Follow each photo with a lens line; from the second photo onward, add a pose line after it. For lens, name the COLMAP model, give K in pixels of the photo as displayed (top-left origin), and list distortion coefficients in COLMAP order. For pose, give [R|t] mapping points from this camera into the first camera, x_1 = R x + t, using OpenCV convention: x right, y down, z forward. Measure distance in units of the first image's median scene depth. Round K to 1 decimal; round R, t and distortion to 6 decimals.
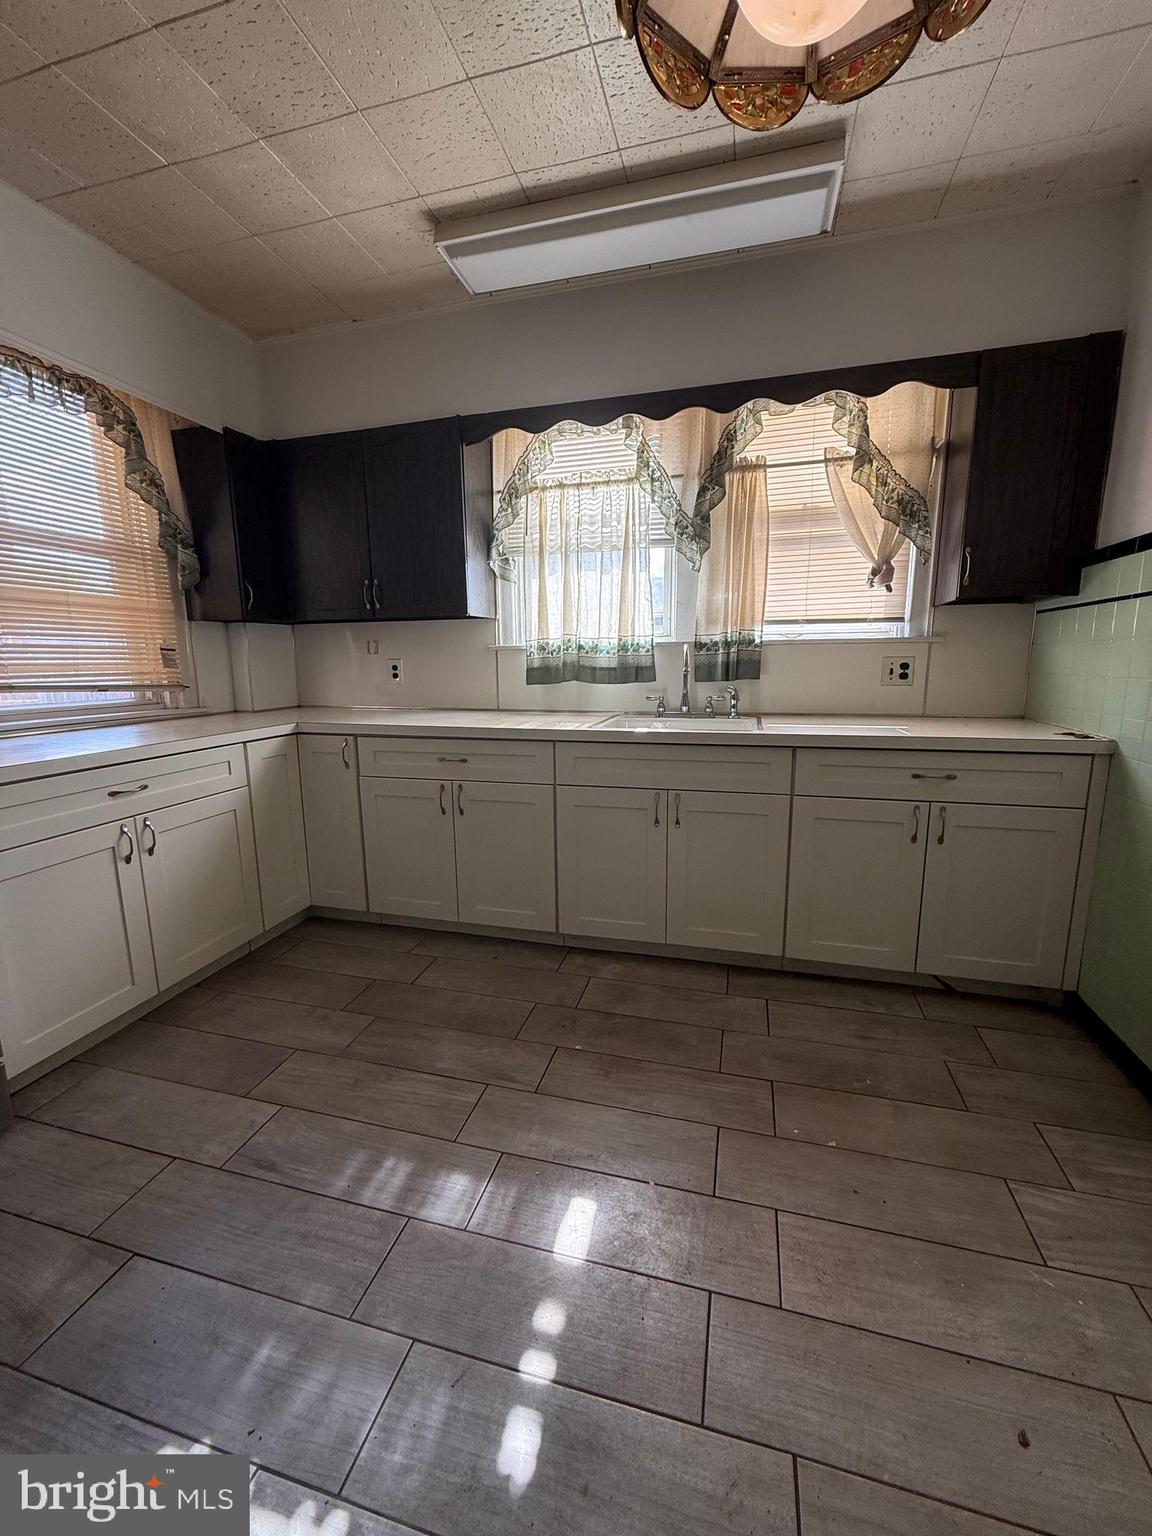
lens RADIAL K [[612.9, 0, 579.1], [0, 612.9, 765.2], [0, 0, 1]] dist [-0.000634, 0.000166]
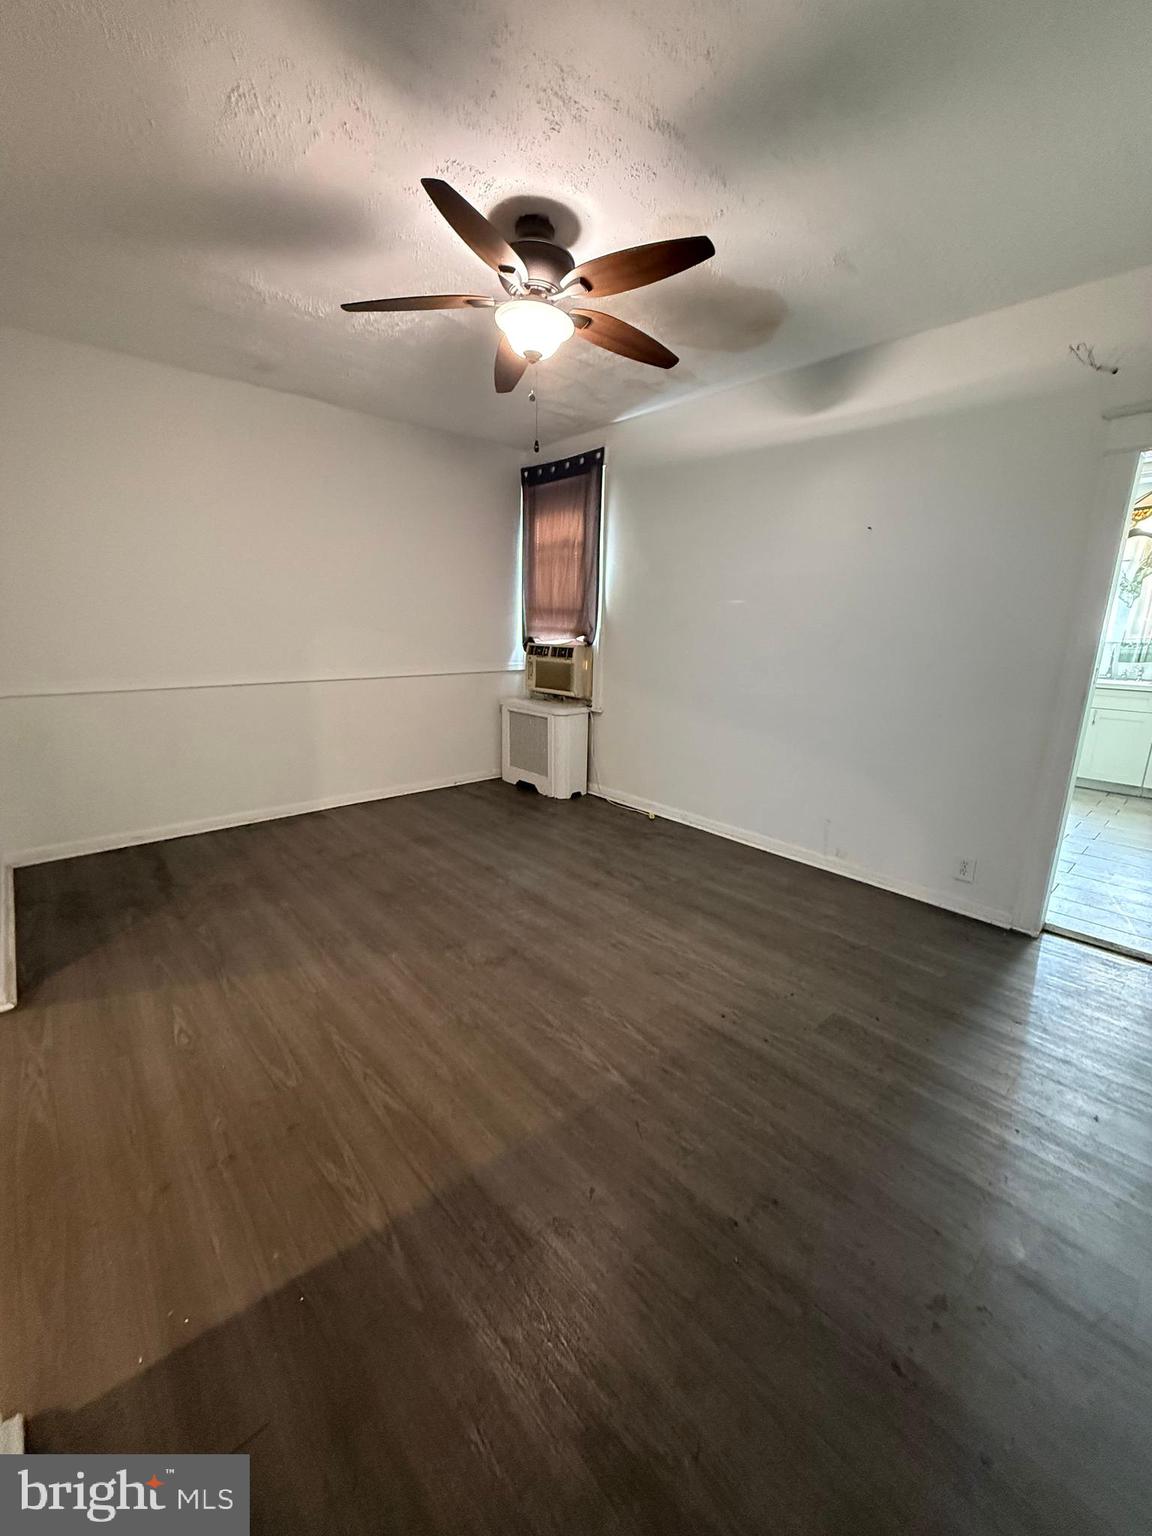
lens RADIAL K [[611.8, 0, 577.3], [0, 611.8, 765.5], [0, 0, 1]] dist [0.000295, 0.000404]
pose [[0.842189, 0.143382, -0.519769, -0.229401], [-0.108524, 0.989343, 0.097075, 0.211398], [0.528148, -0.025348, 0.848774, -1.777049]]
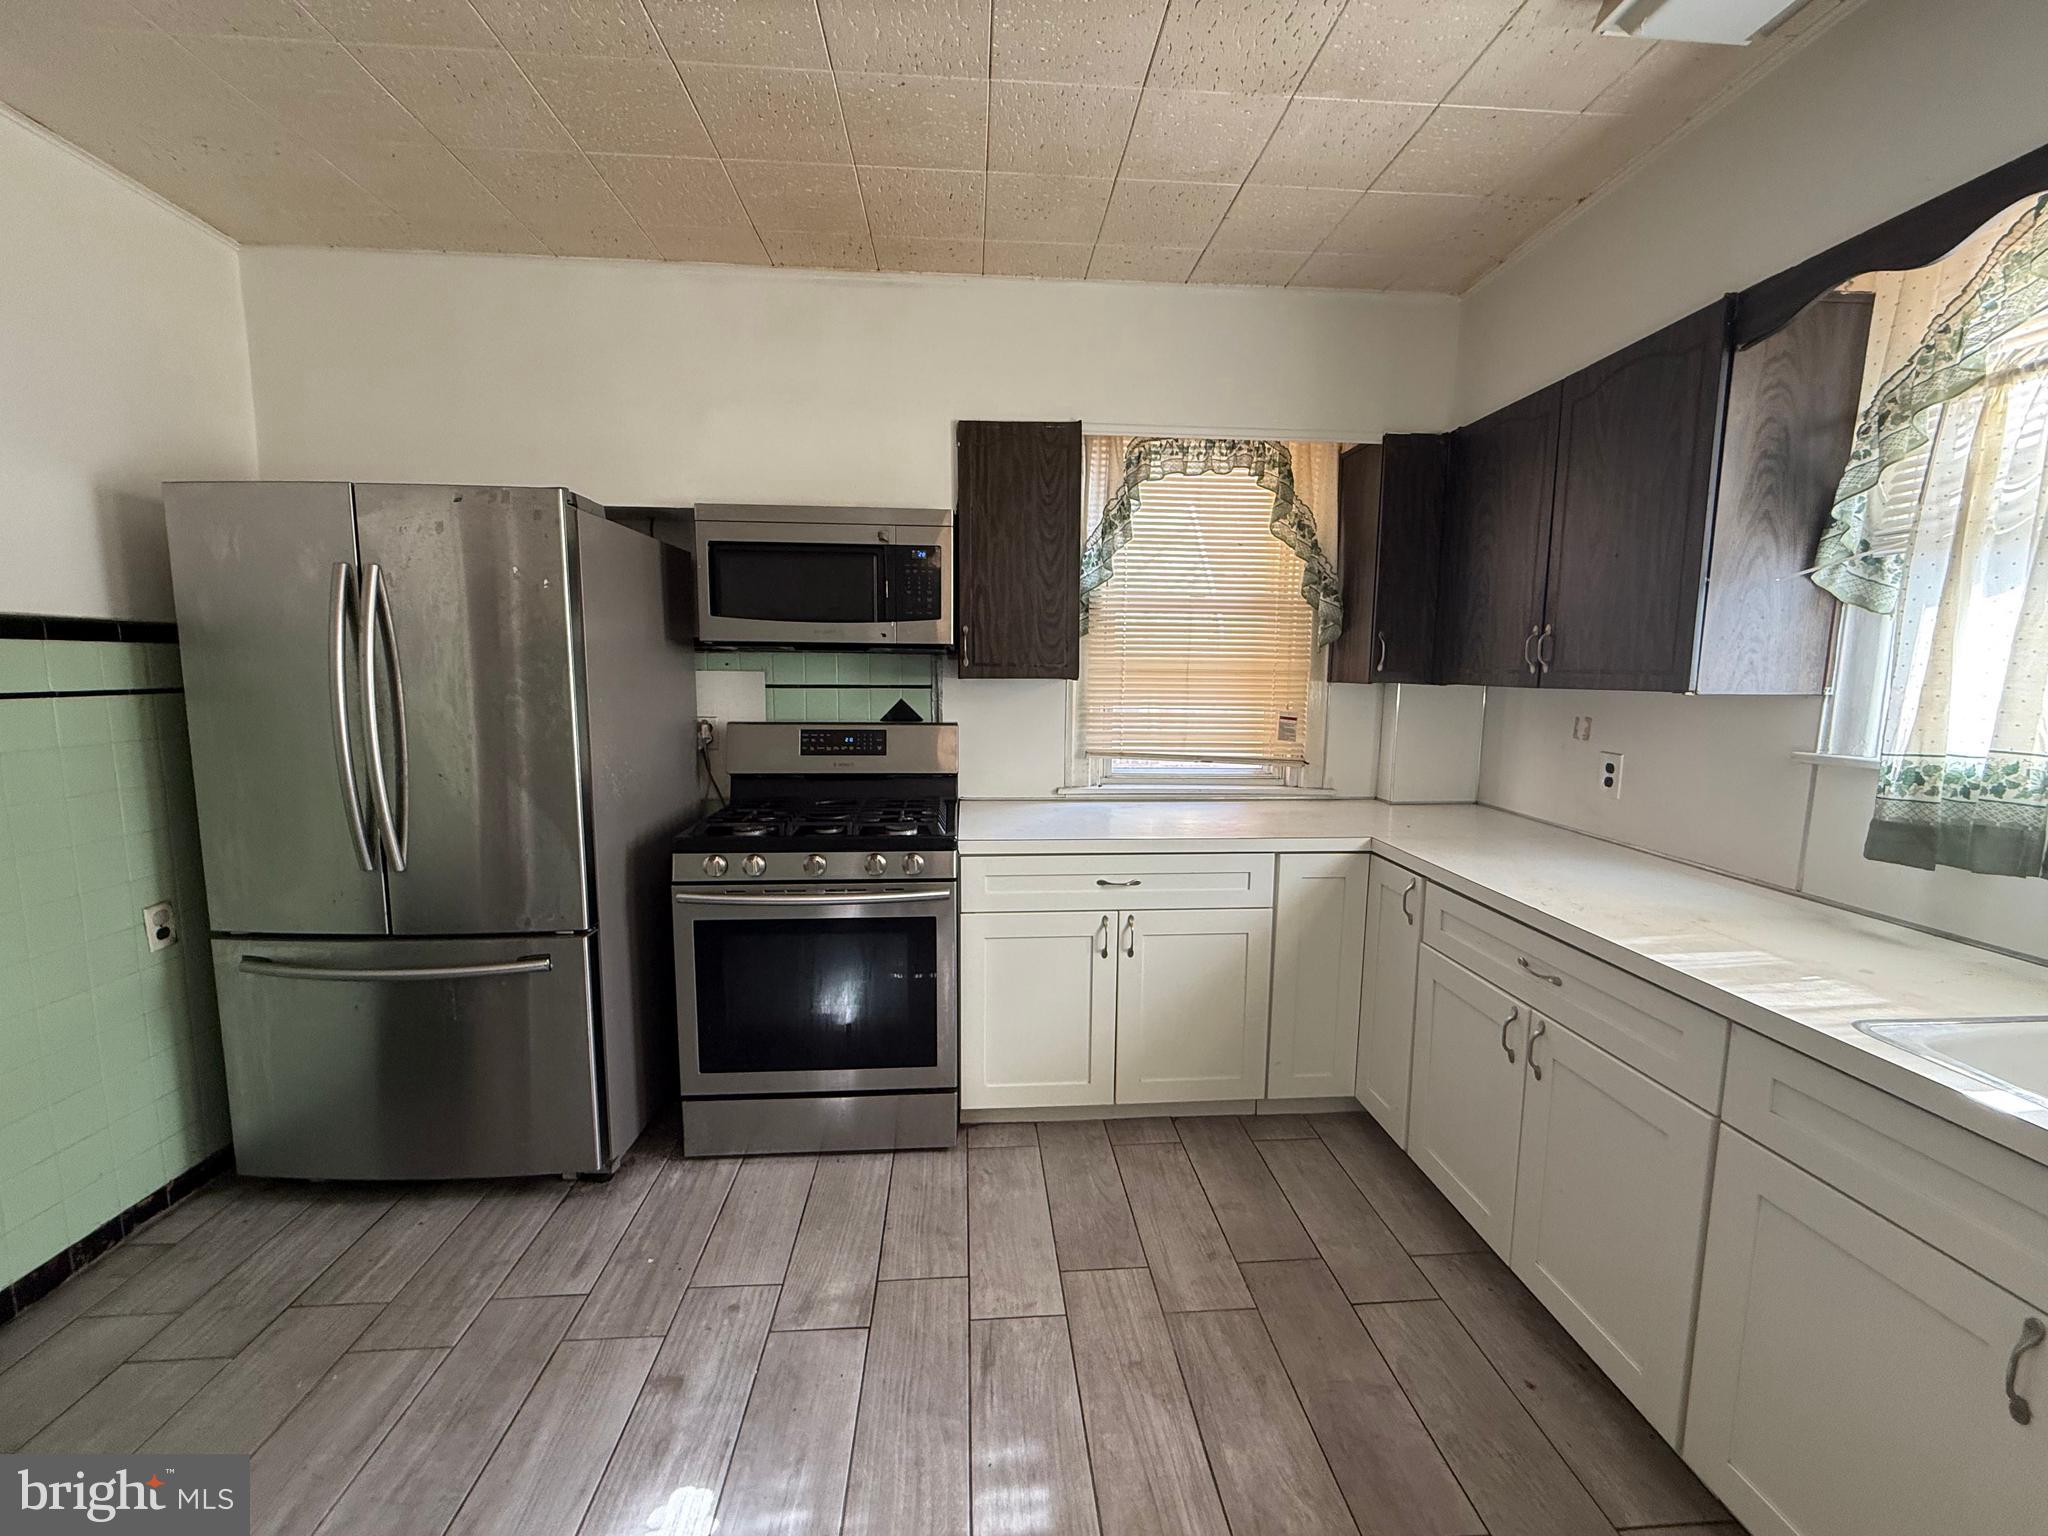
lens RADIAL K [[815.7, 0, 1020.5], [0, 815.7, 766.2], [0, 0, 1]] dist [0.000295, 0.000404]
pose [[0.328081, 0.127586, -0.935994, 0.273047], [-0.176054, 0.981736, 0.072112, -0.148909], [0.928099, 0.141127, 0.344551, 0.303076]]
